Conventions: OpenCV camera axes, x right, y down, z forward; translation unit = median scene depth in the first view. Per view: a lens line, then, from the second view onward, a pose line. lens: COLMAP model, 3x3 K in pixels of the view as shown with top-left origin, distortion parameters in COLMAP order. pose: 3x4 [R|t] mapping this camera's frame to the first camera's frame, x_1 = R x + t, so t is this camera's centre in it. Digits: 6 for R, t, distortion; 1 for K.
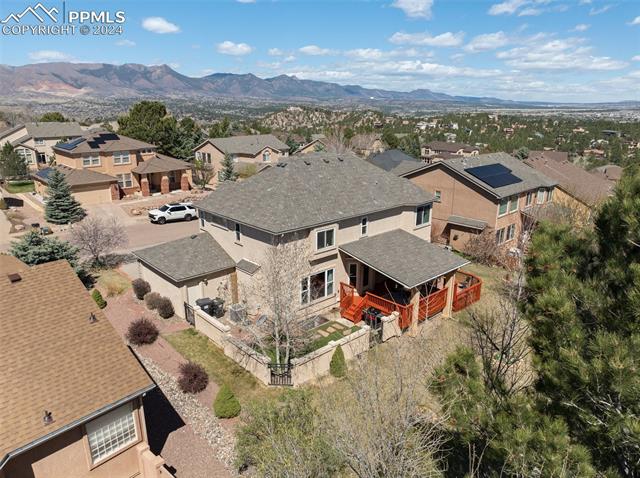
lens RADIAL K [[449.0, 0, 320.0], [0, 449.0, 239.0], [0, 0, 1]] dist [-0.041834, 0.002529]
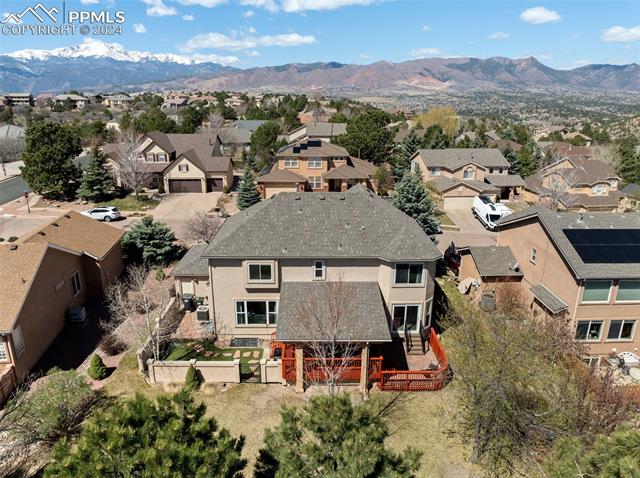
lens RADIAL K [[449.0, 0, 320.0], [0, 449.0, 239.0], [0, 0, 1]] dist [-0.041834, 0.002529]
pose [[0.742330, 0.201501, -0.639017, 0.656561], [-0.192908, 0.977600, 0.084170, -0.162873], [0.641664, 0.060790, 0.764573, 0.219867]]
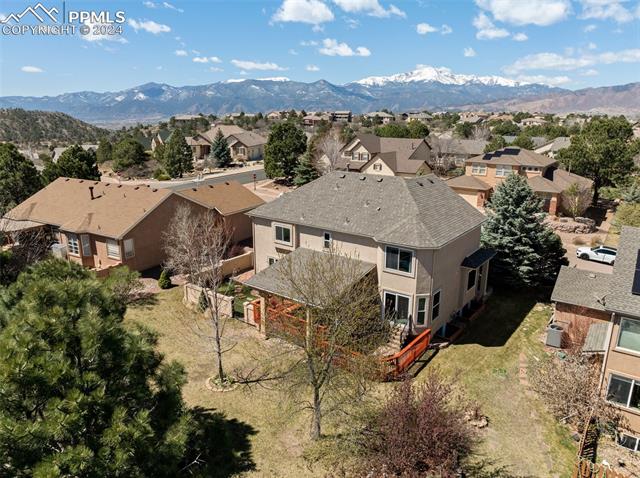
lens RADIAL K [[449.0, 0, 320.0], [0, 449.0, 239.0], [0, 0, 1]] dist [-0.041834, 0.002529]
pose [[0.176907, 0.253950, -0.950901, 0.988573], [-0.284196, 0.938167, 0.197677, -0.213624], [0.942304, 0.235272, 0.238140, 0.671858]]
